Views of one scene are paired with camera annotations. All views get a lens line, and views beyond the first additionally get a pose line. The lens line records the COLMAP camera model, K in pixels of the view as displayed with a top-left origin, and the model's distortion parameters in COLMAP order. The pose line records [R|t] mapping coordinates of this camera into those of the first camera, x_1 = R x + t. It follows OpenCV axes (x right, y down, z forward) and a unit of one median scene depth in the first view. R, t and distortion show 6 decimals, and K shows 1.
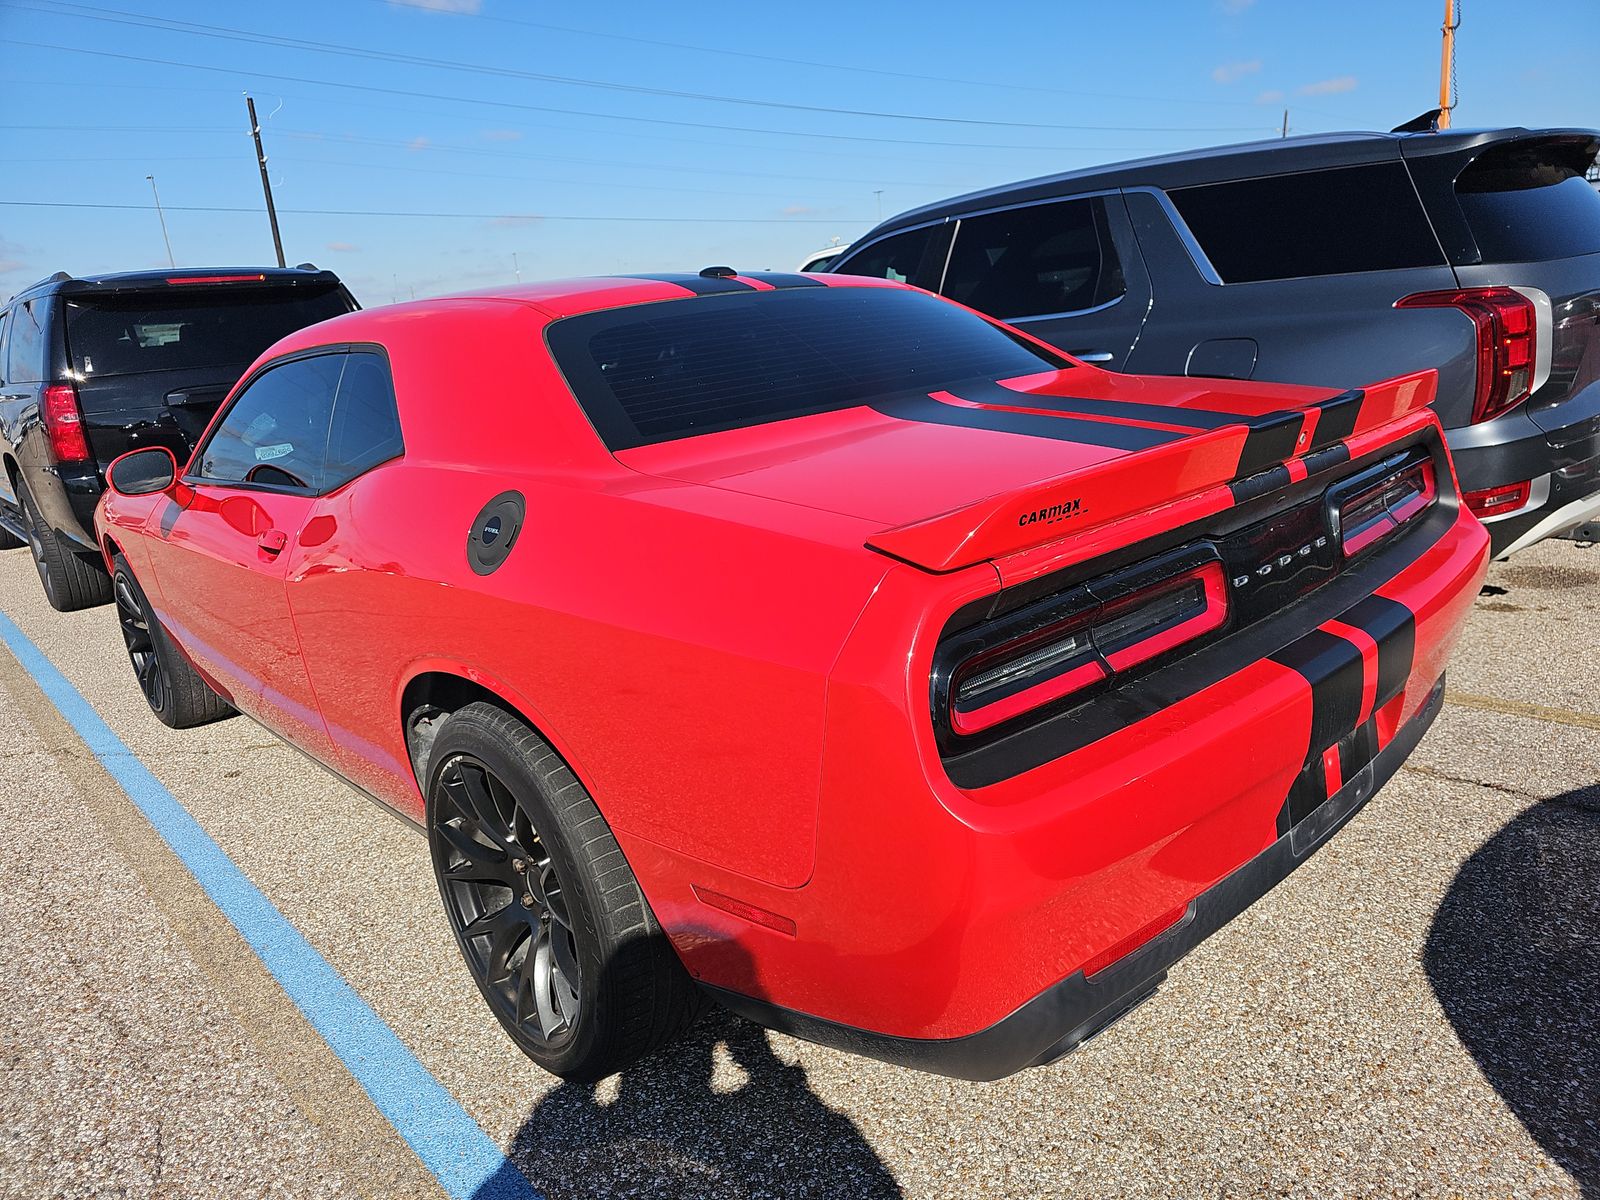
lens RADIAL K [[965.6, 0, 800.0], [0, 965.6, 600.0], [0, 0, 1]] dist [0.054253, -0.040024]
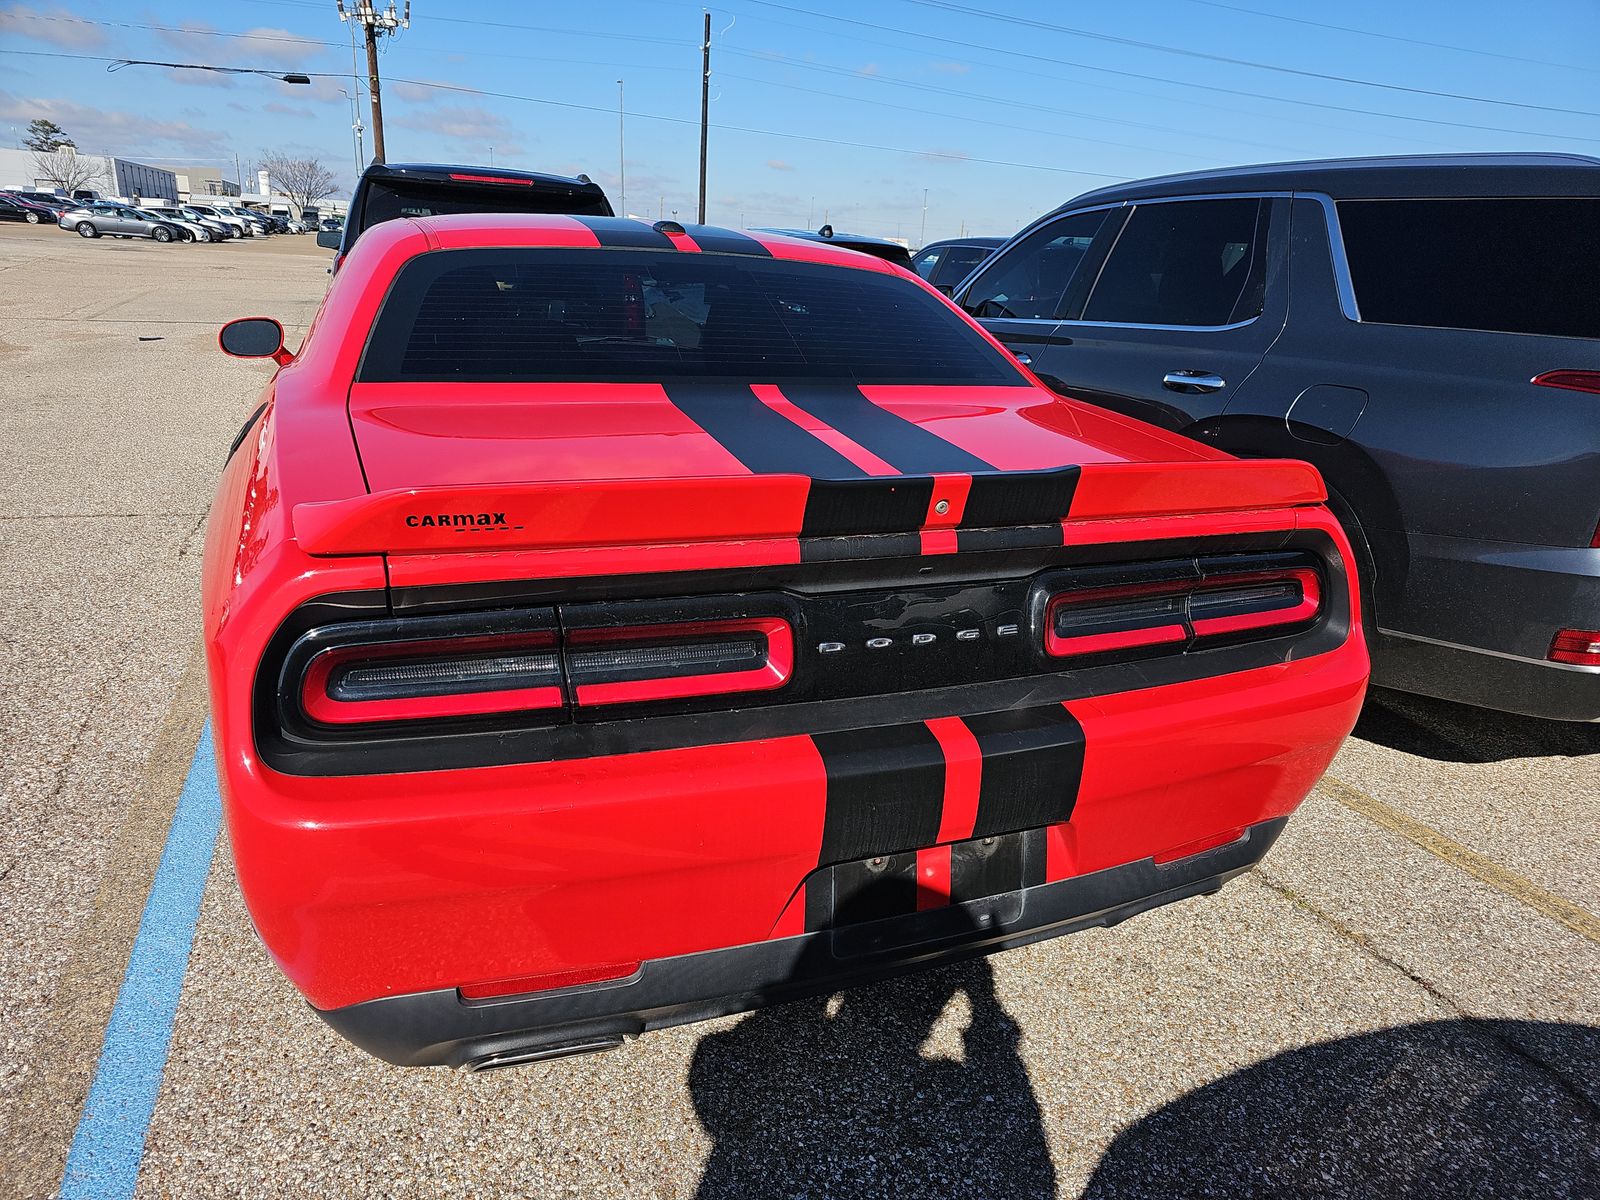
lens RADIAL K [[965.6, 0, 800.0], [0, 965.6, 600.0], [0, 0, 1]] dist [0.054253, -0.040024]
pose [[0.935403, 0.231552, -0.267218, 0.405152], [-0.218653, 0.972721, 0.077491, -0.077359], [0.277872, -0.014058, 0.960515, 0.083174]]
